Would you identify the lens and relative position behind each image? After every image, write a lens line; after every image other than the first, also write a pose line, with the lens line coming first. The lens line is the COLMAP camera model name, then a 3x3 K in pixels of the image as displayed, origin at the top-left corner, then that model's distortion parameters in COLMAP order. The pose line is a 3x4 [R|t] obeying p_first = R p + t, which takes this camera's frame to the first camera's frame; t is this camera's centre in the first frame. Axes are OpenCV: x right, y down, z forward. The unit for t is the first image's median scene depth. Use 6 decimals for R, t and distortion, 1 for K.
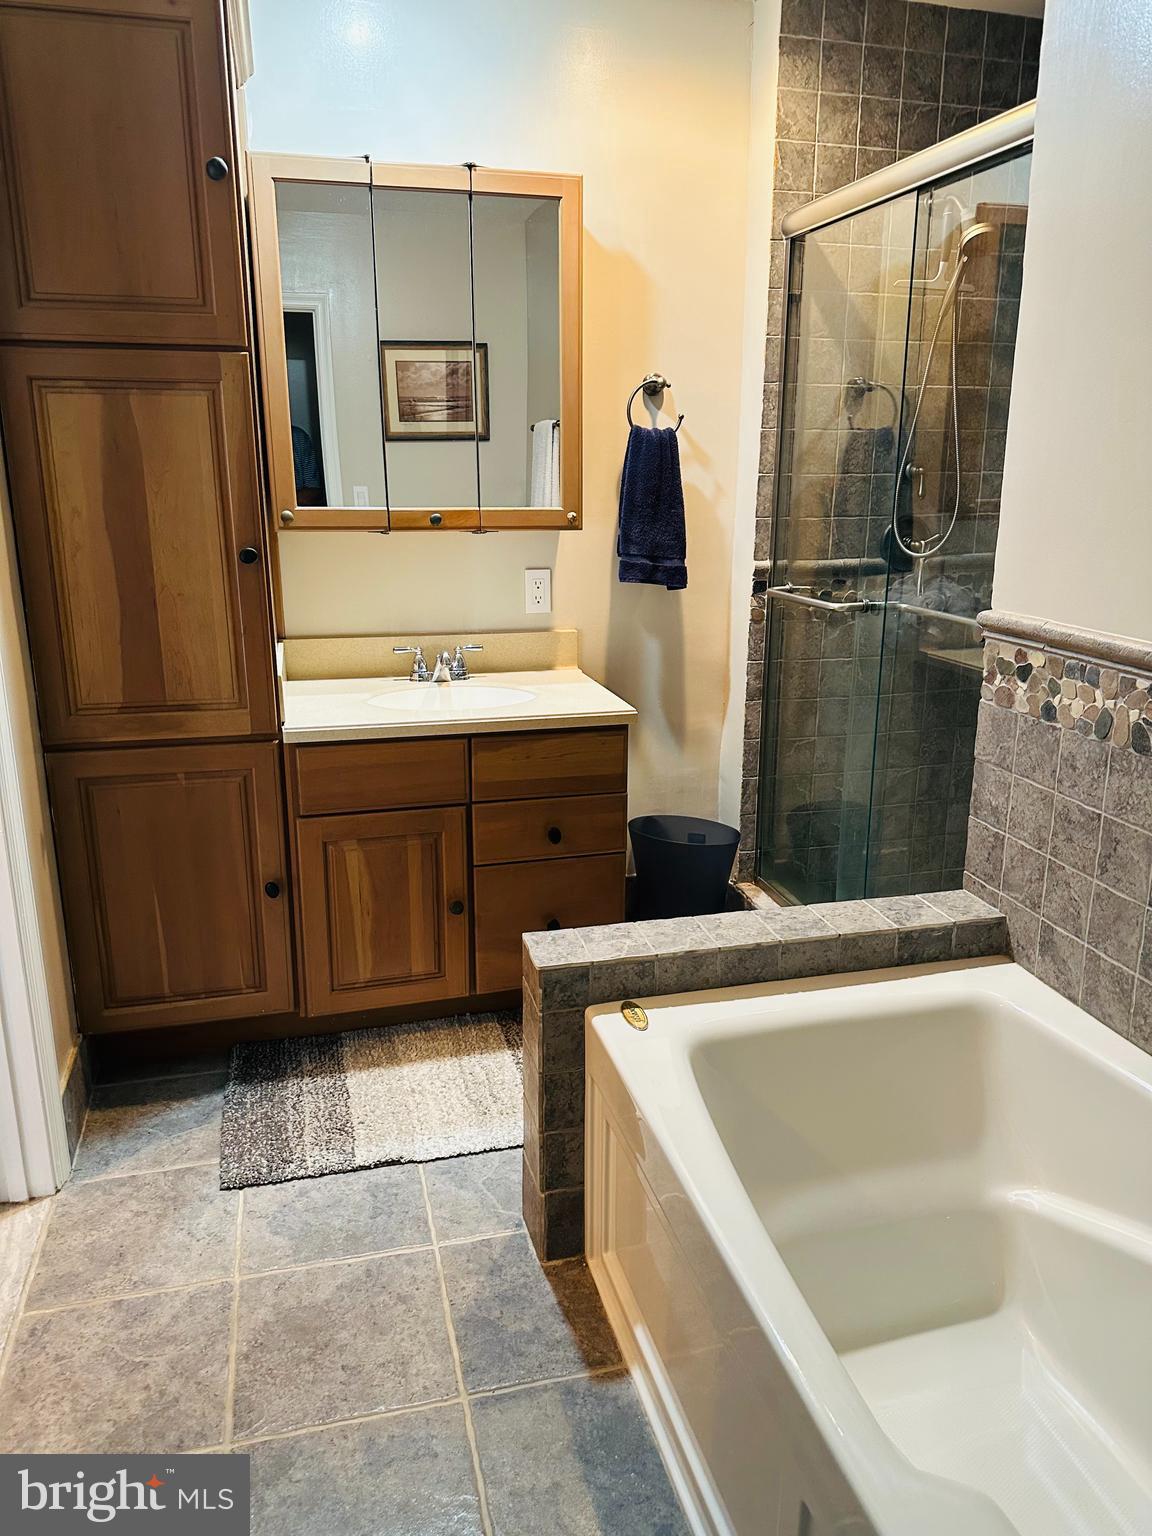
lens RADIAL K [[1065.5, 0, 585.1], [0, 1065.5, 751.5], [0, 0, 1]] dist [0.035273, -0.054769]
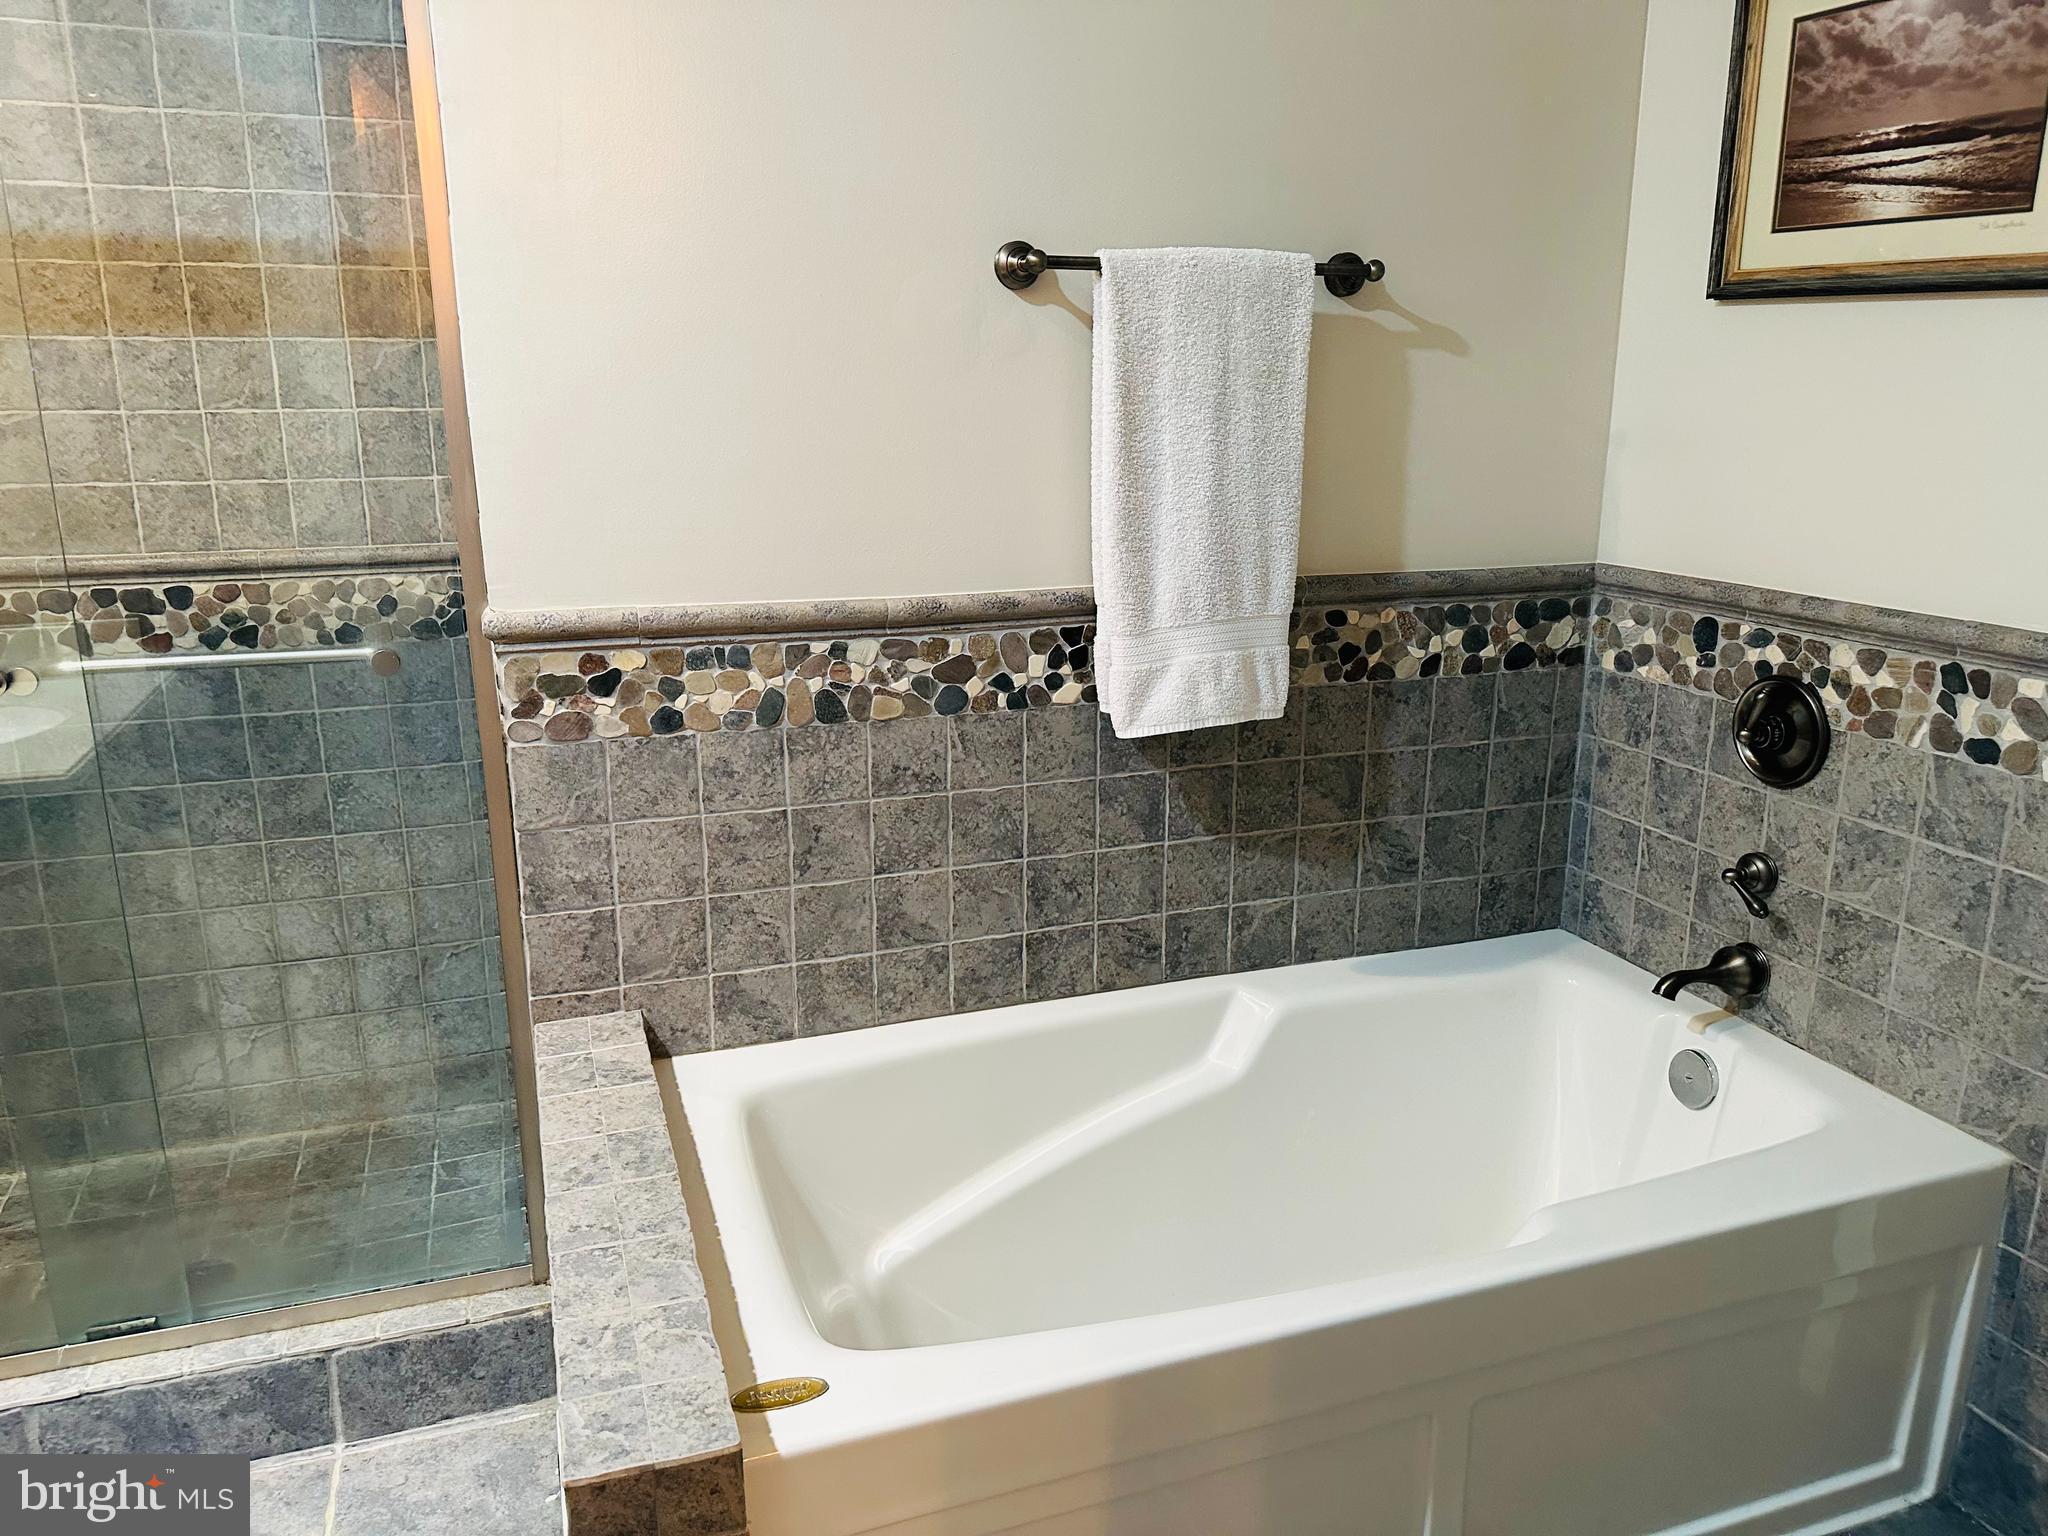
lens RADIAL K [[1420.7, 0, 1051.9], [0, 1420.7, 757.5], [0, 0, 1]] dist [0.035273, -0.054769]
pose [[-0.081015, -0.251492, 0.964463, -0.541790], [0.252794, 0.930819, 0.263954, -0.198681], [-0.964122, 0.265195, -0.011835, 0.706161]]
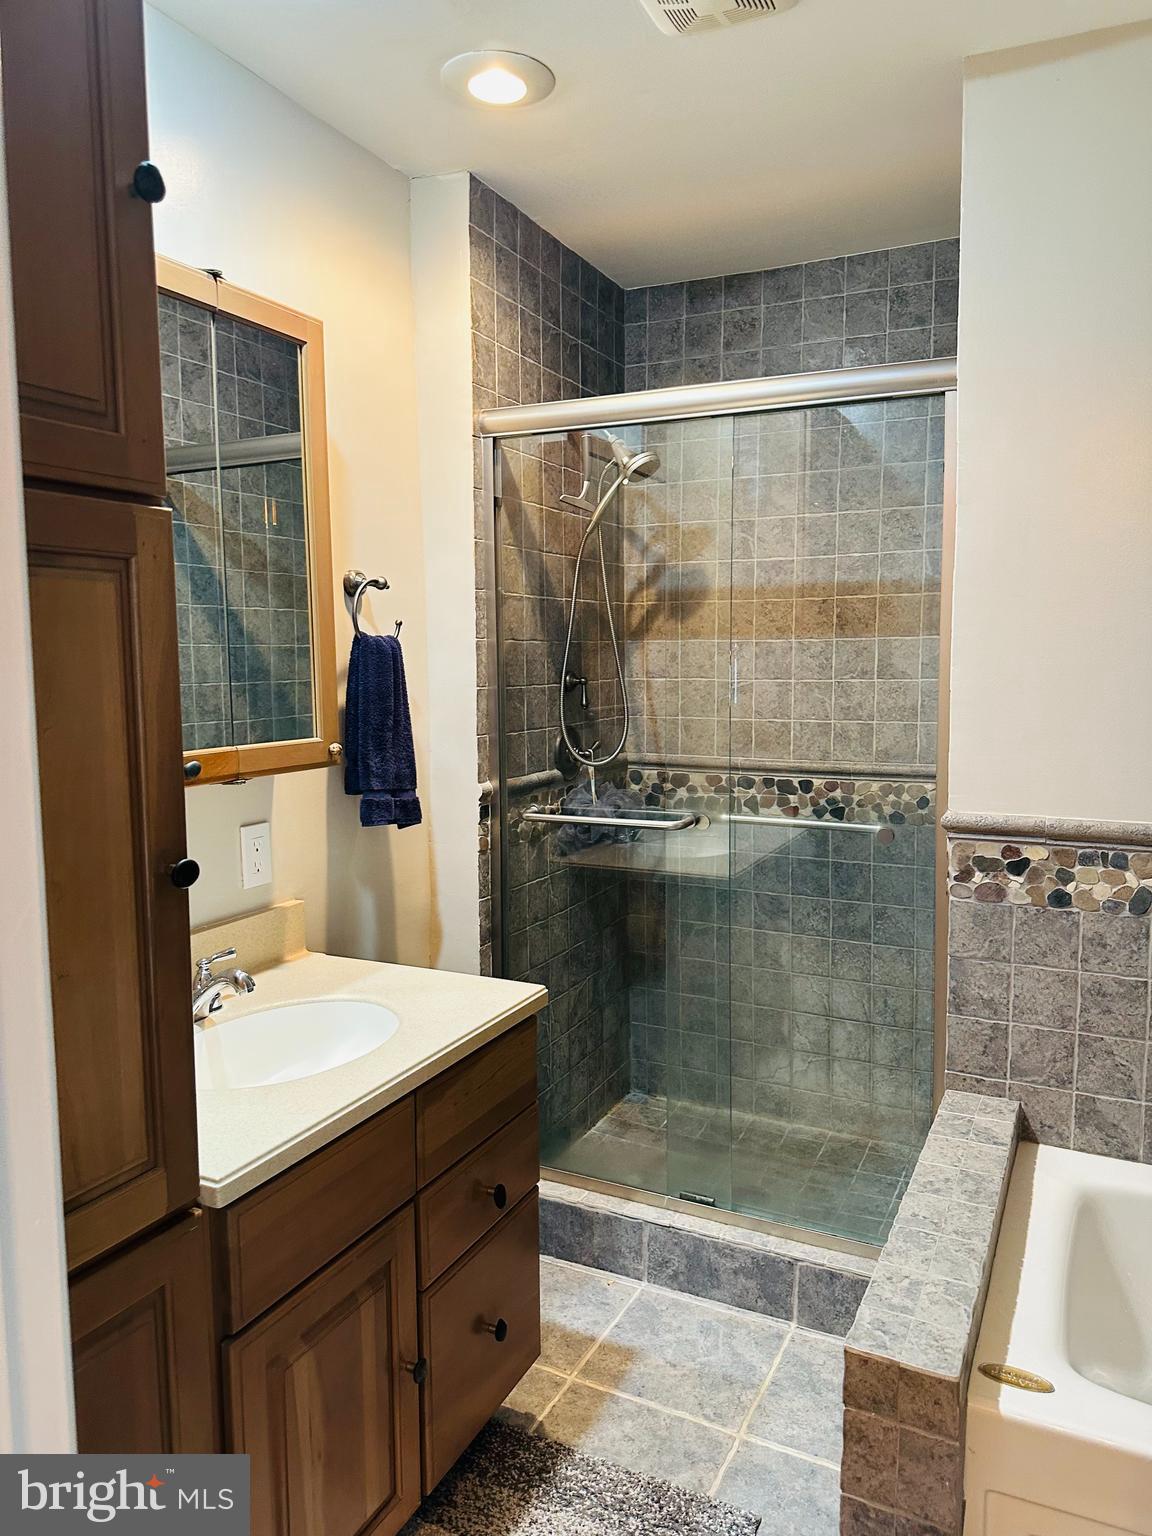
lens RADIAL K [[1065.5, 0, 588.7], [0, 1065.5, 751.5], [0, 0, 1]] dist [0.035273, -0.054769]
pose [[0.666172, -0.074394, 0.742079, -0.637574], [0.199752, 0.976457, -0.081428, -0.178341], [-0.718550, 0.202476, 0.665349, 0.552844]]
